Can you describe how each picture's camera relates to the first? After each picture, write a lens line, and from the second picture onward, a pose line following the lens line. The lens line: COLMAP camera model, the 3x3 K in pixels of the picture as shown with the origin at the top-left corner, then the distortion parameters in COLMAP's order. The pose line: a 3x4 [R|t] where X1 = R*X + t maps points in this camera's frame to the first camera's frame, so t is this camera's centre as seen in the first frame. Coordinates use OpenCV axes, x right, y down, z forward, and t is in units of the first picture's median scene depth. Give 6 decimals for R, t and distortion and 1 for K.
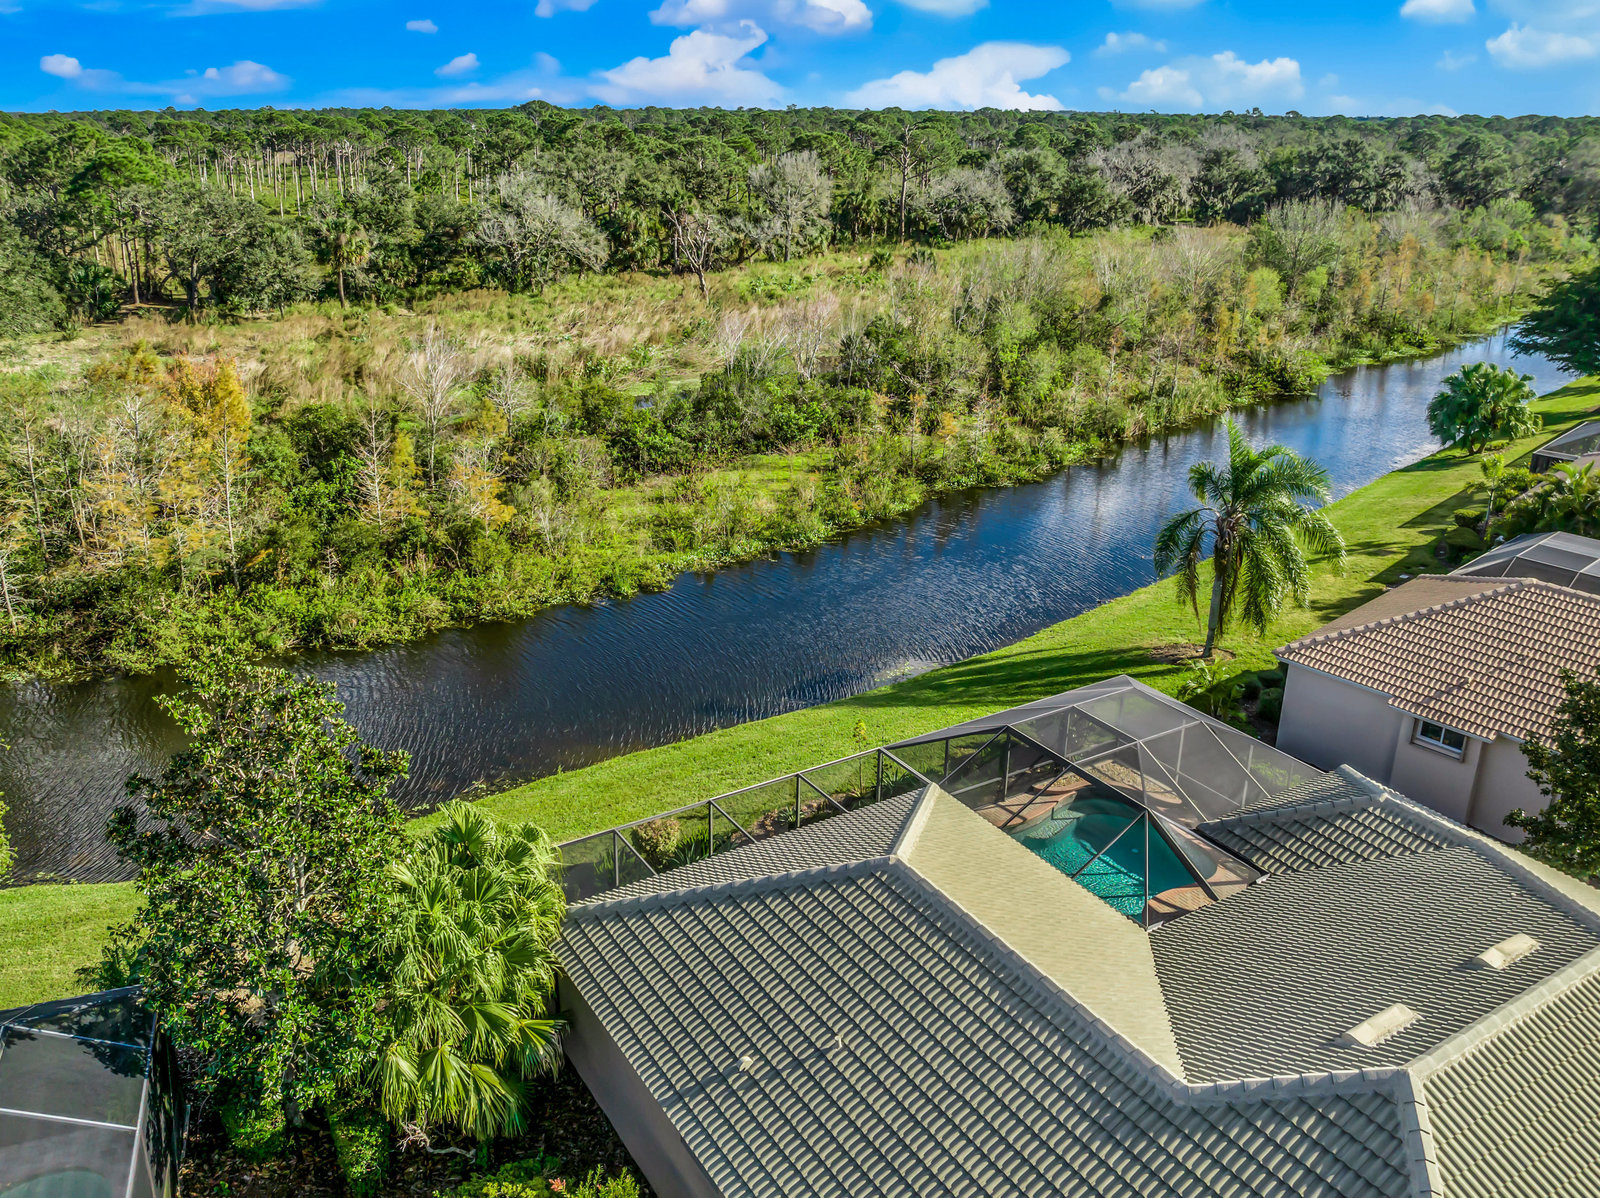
lens RADIAL K [[1256.4, 0, 751.1], [0, 1256.4, 553.9], [0, 0, 1]] dist [-0.046562, 0.009950]
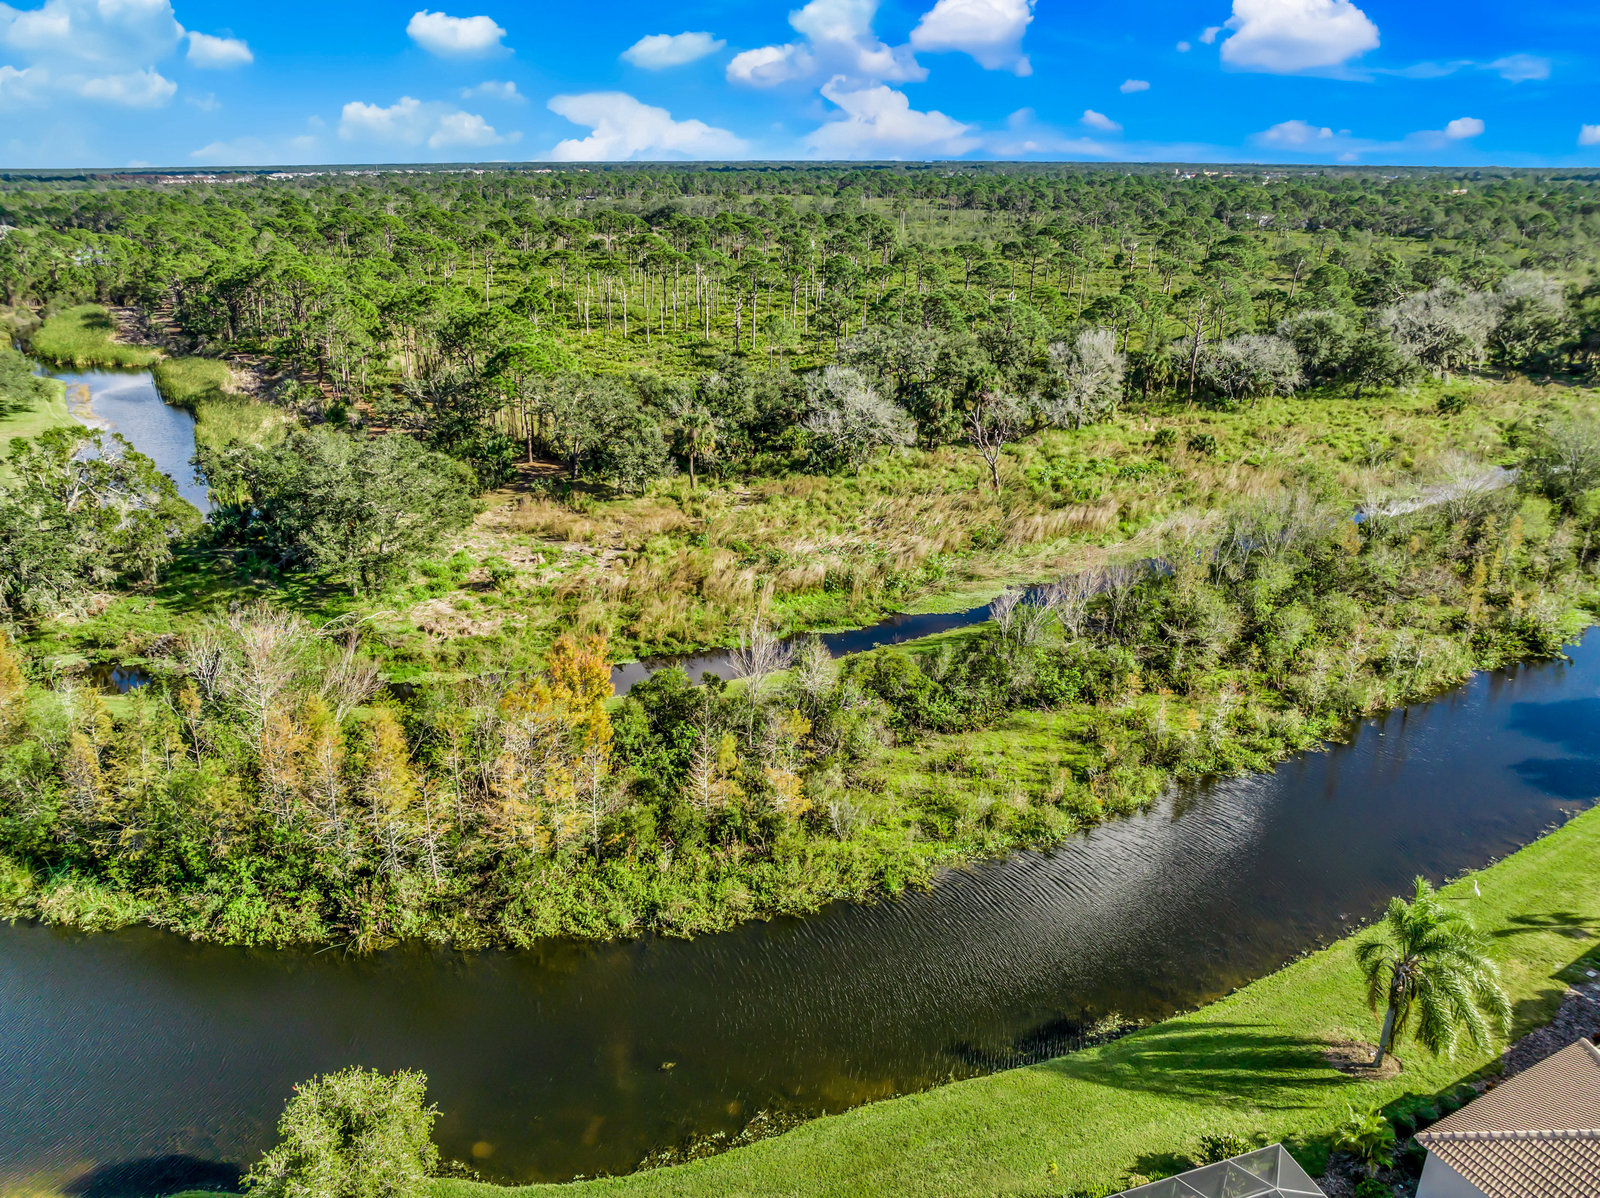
lens RADIAL K [[1131.6, 0, 798.8], [0, 1131.6, 597.4], [0, 0, 1]] dist [-0.035928, -0.000820]
pose [[0.975301, 0.075166, -0.207698, 0.012261], [-0.068831, 0.996921, 0.037571, -0.203215], [0.209883, -0.022347, 0.977471, -0.068349]]
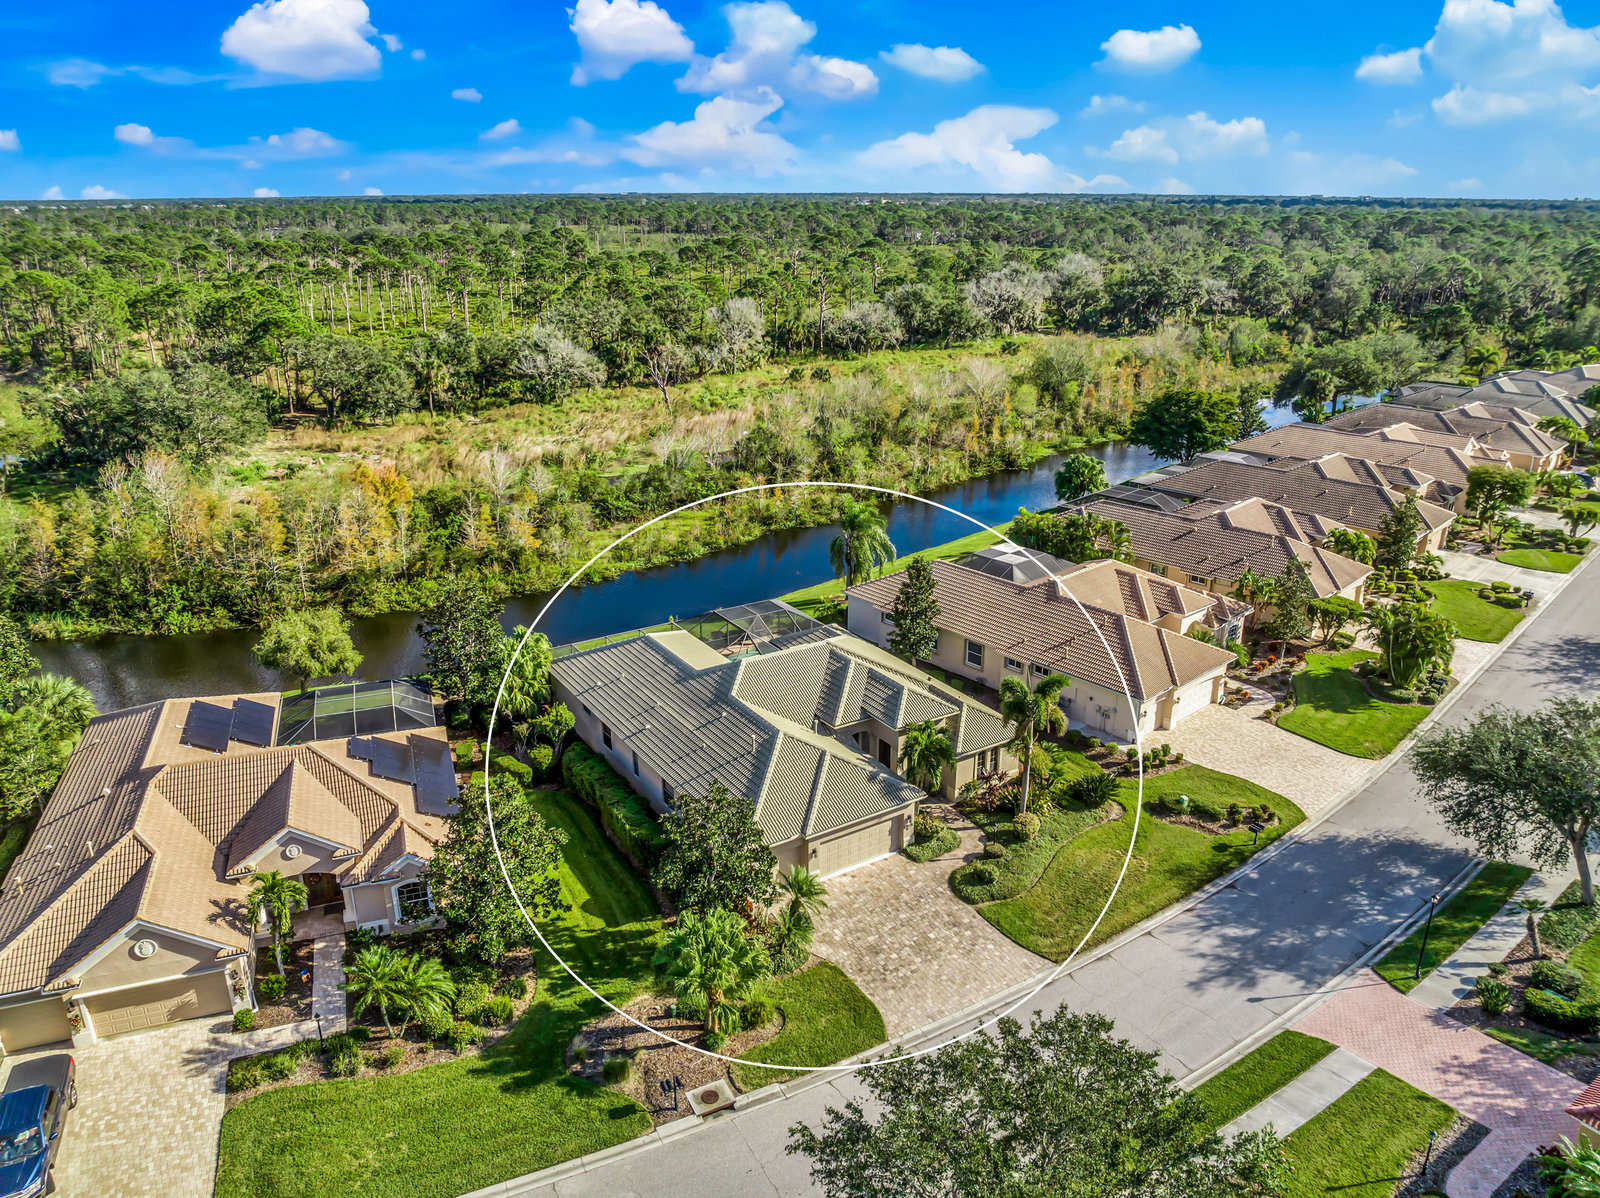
lens RADIAL K [[1131.6, 0, 796.1], [0, 1131.6, 598.0], [0, 0, 1]] dist [-0.035928, -0.000820]
pose [[0.999621, -0.014171, 0.023598, 0.127678], [0.014038, 0.999885, 0.005797, 0.036780], [-0.023678, -0.005463, 0.999705, -0.595264]]
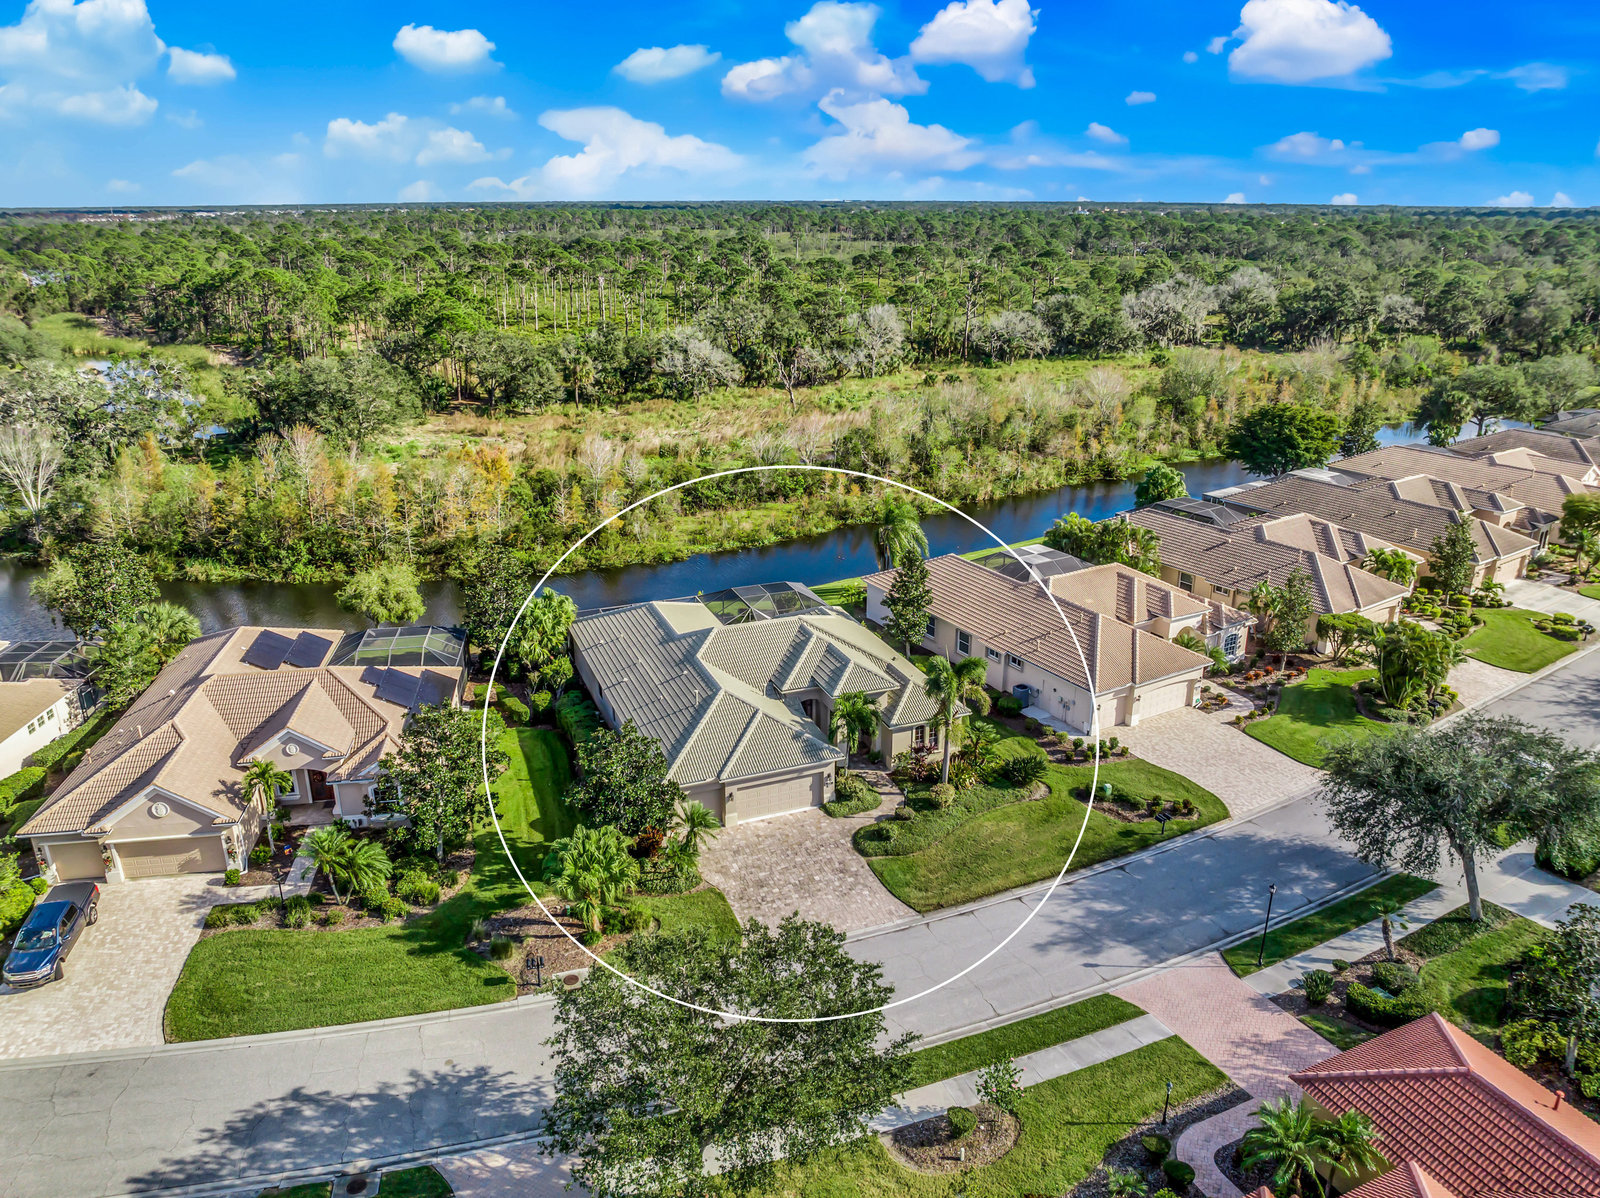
lens RADIAL K [[1131.6, 0, 797.0], [0, 1131.6, 590.1], [0, 0, 1]] dist [-0.035928, -0.000820]
pose [[0.987172, 0.047874, -0.152315, 0.305687], [-0.048968, 0.998794, -0.003441, 0.055385], [0.151967, 0.010856, 0.988326, -0.665164]]
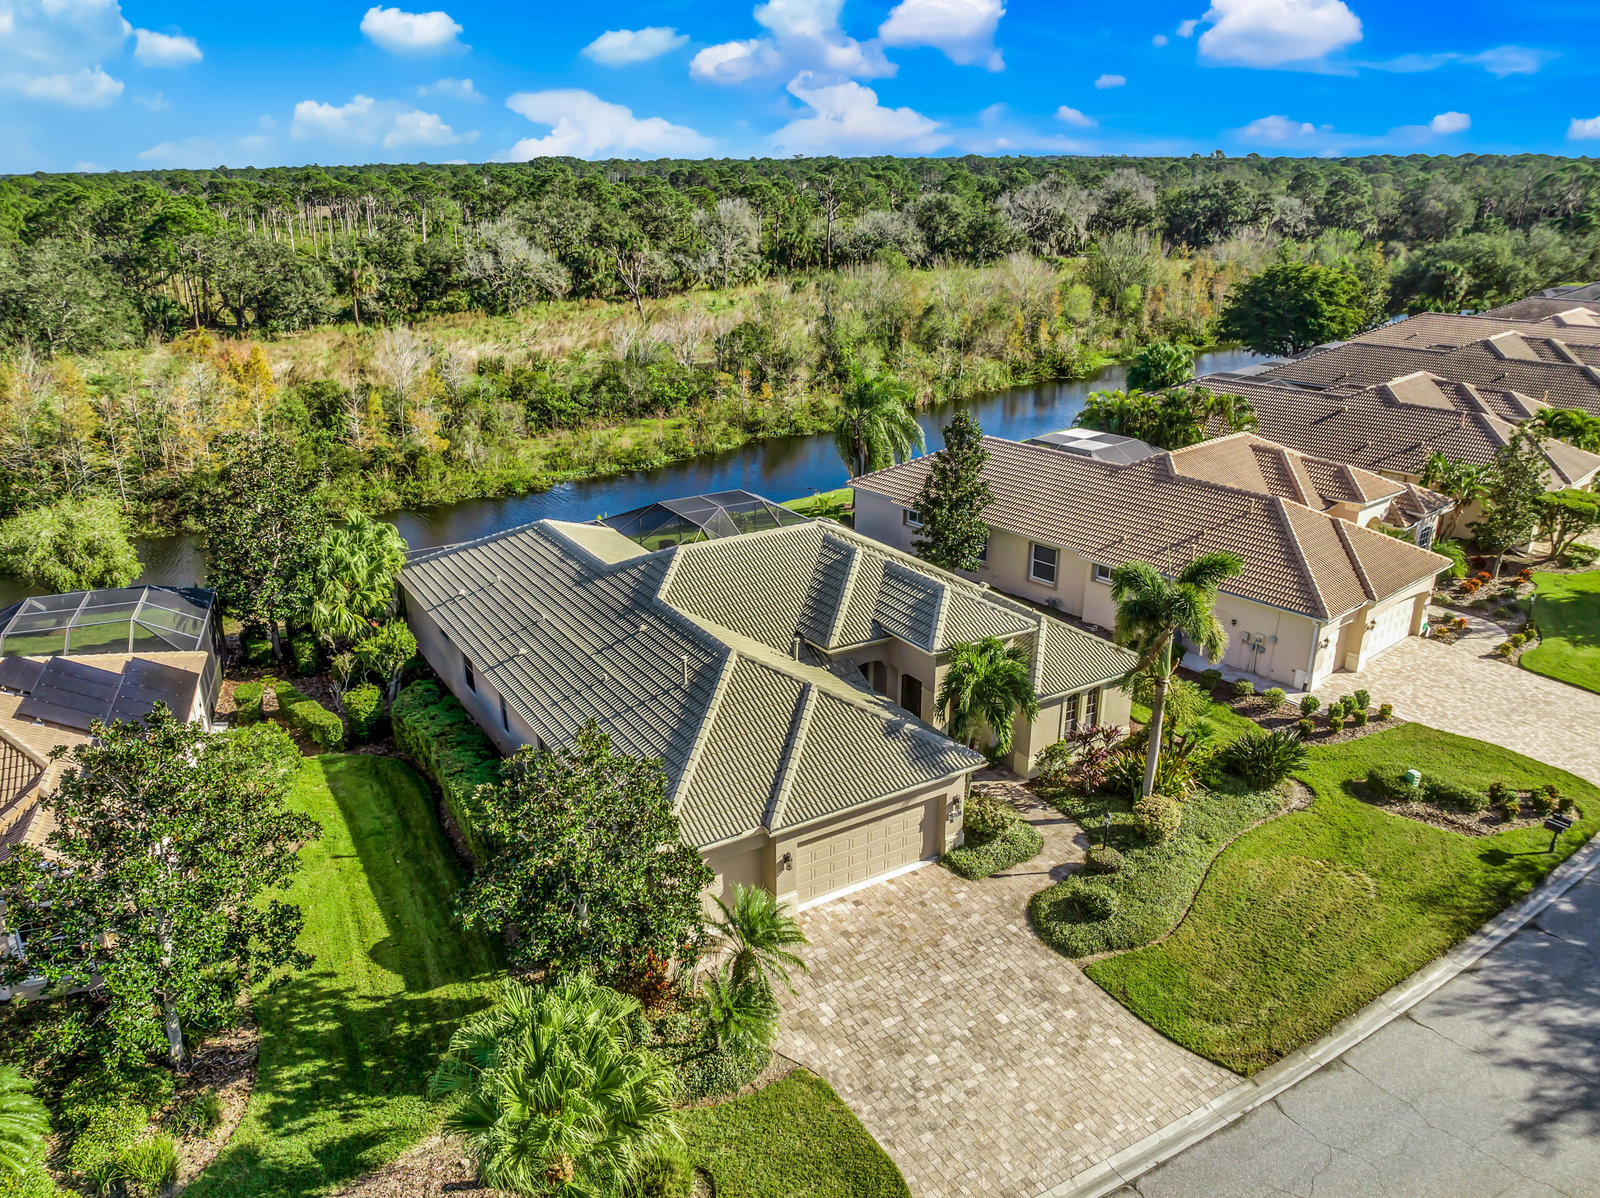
lens RADIAL K [[1182.7, 0, 764.9], [0, 1182.7, 619.1], [0, 0, 1]] dist [-0.042428, 0.005019]
pose [[0.999867, -0.011200, -0.011827, 0.150799], [0.011571, 0.999430, 0.031725, 0.100516], [0.011465, -0.031858, 0.999427, -0.309457]]
